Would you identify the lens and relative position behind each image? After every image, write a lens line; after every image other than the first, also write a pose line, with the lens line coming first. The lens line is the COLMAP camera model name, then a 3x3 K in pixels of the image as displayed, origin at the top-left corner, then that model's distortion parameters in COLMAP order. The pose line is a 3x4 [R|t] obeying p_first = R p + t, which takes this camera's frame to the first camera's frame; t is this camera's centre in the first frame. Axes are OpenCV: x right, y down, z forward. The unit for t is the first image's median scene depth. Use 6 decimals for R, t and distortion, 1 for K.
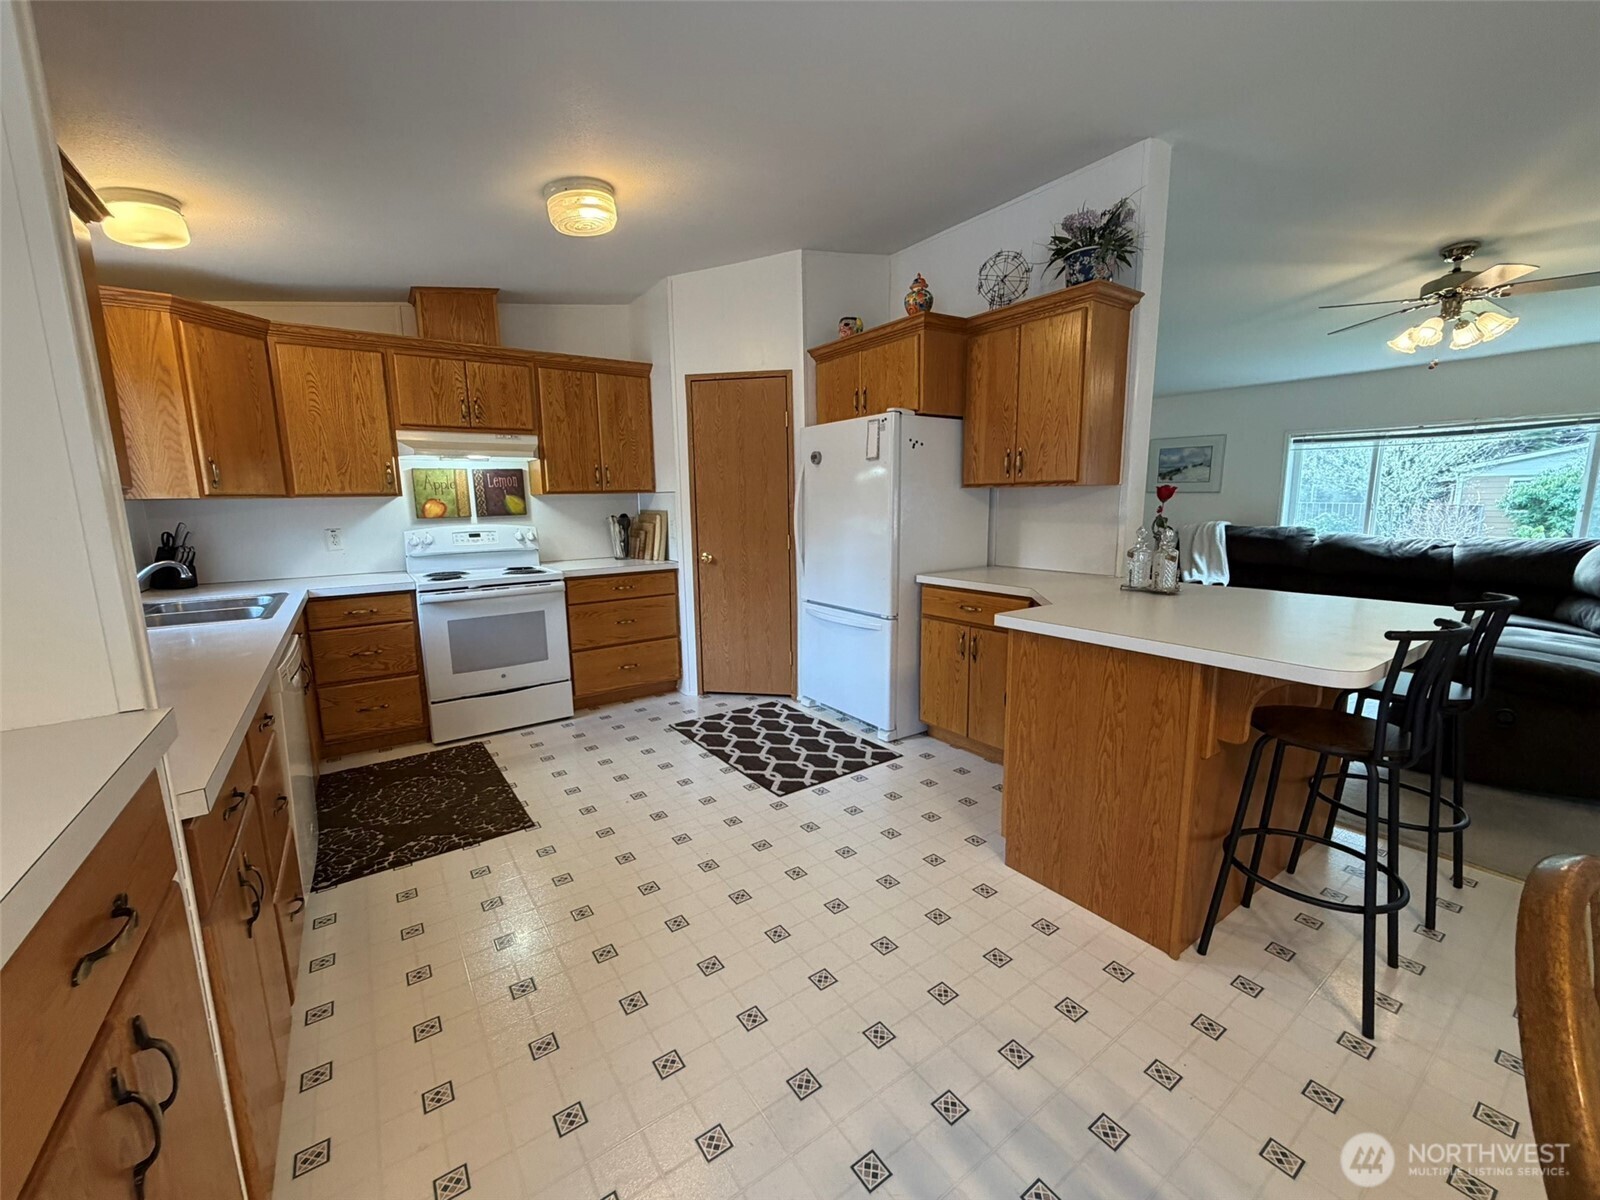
lens RADIAL K [[634.6, 0, 794.8], [0, 634.6, 597.1], [0, 0, 1]] dist [-0.001796, -0.000509]
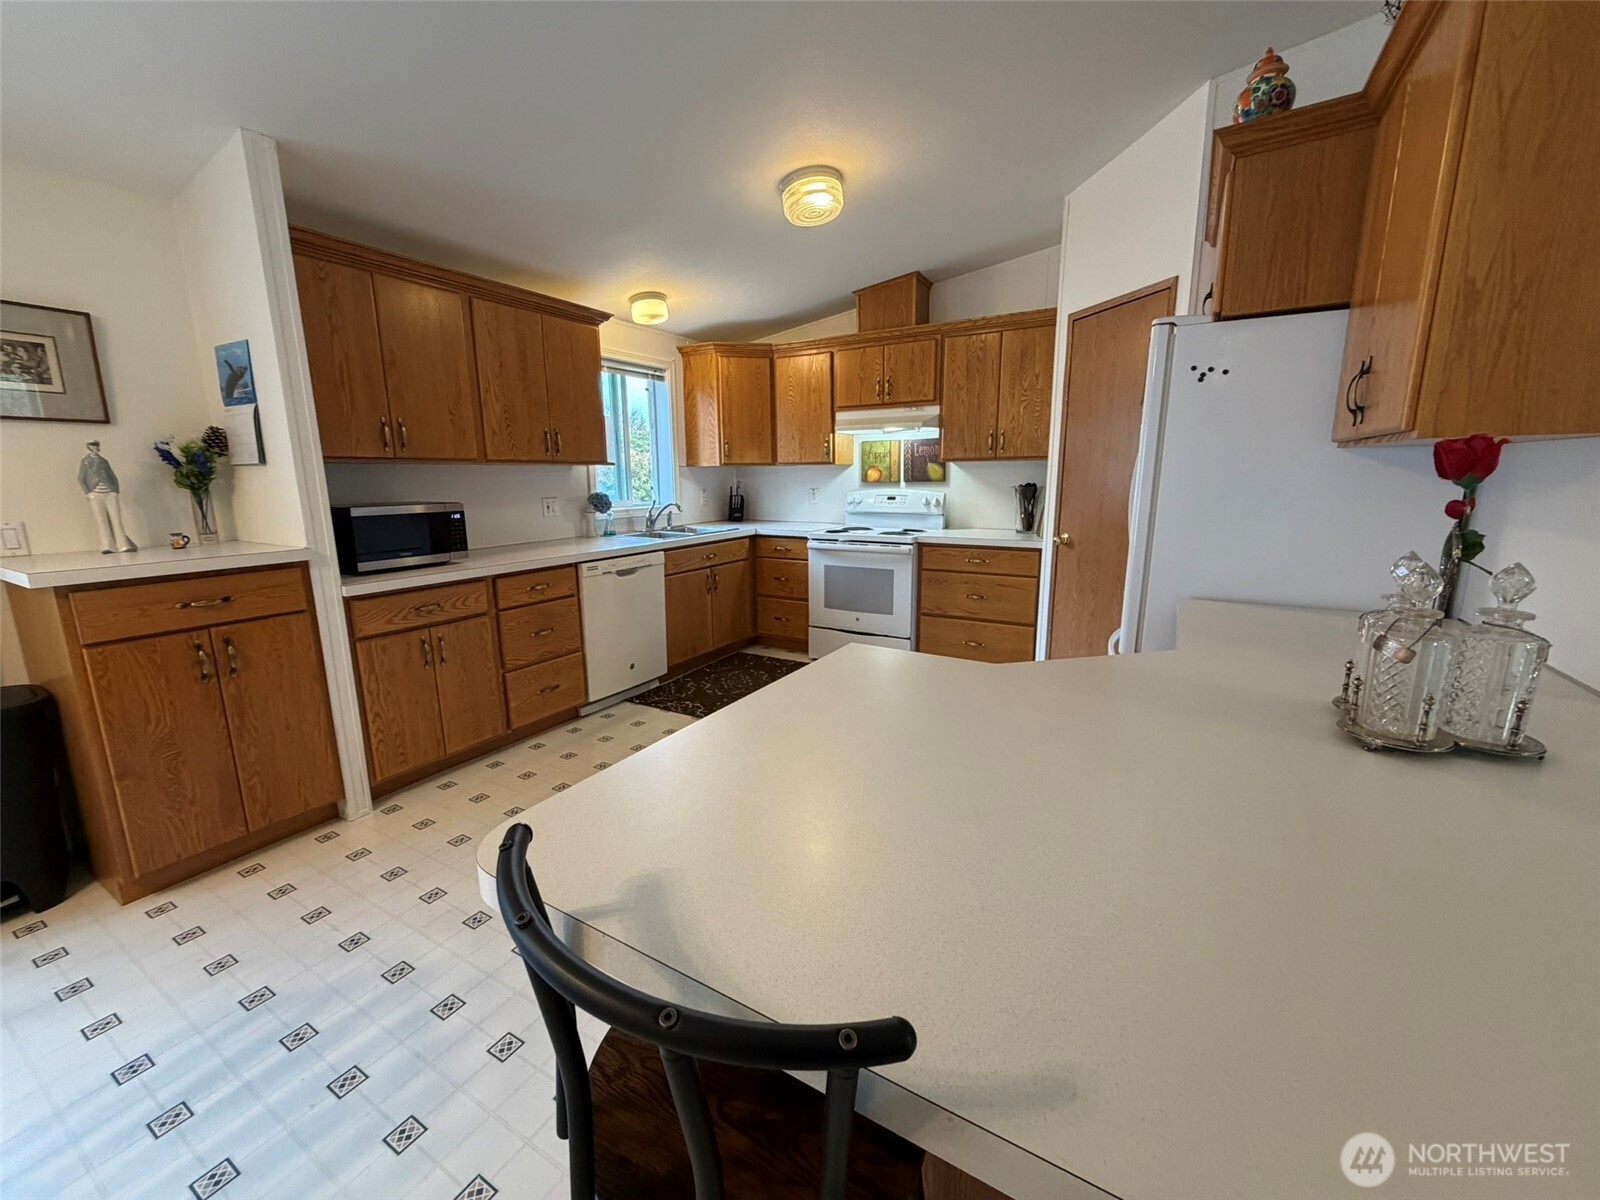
lens RADIAL K [[634.6, 0, 794.8], [0, 634.6, 597.1], [0, 0, 1]] dist [-0.001796, -0.000509]
pose [[0.418195, 0.185963, -0.889118, 0.501714], [-0.137050, 0.980532, 0.140621, -0.061709], [0.897959, 0.063046, 0.435540, 0.366687]]
